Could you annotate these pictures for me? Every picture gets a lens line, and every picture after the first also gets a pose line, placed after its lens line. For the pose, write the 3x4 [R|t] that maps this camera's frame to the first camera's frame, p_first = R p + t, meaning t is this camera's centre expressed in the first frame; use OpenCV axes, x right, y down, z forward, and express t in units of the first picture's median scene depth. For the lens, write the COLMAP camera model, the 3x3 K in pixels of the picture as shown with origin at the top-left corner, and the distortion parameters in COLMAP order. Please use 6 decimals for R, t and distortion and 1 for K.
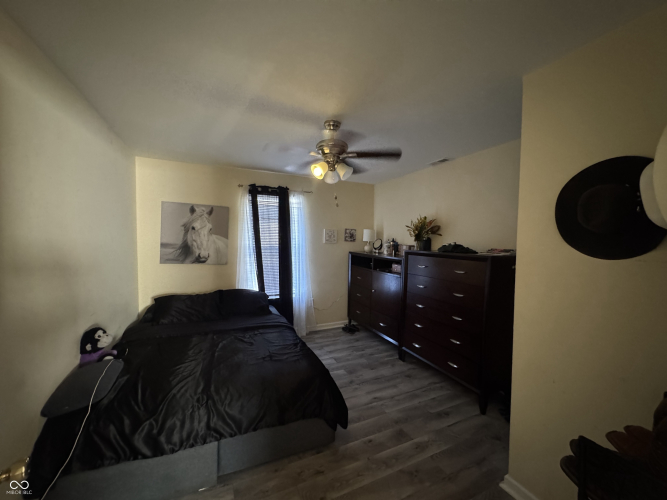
lens RADIAL K [[266.3, 0, 331.8], [0, 266.3, 251.7], [0, 0, 1]] dist [-0.001653, 0.000220]
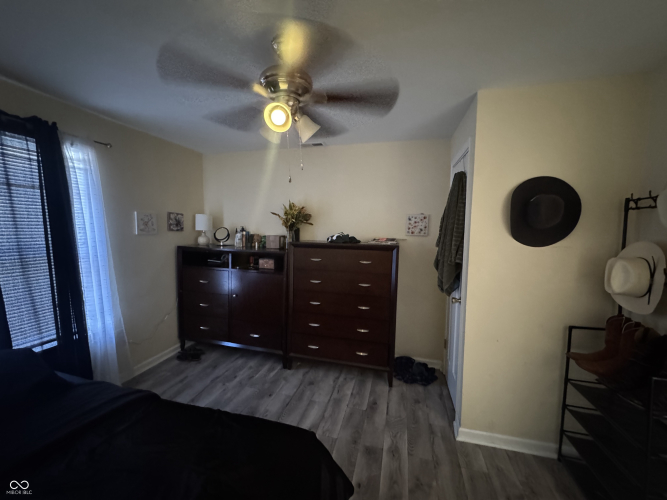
lens RADIAL K [[266.3, 0, 332.4], [0, 266.3, 252.3], [0, 0, 1]] dist [-0.001653, 0.000220]
pose [[0.636473, -0.074804, 0.767663, -0.251861], [0.030866, 0.996959, 0.071557, -0.025891], [-0.770681, -0.021849, 0.636846, 0.304387]]
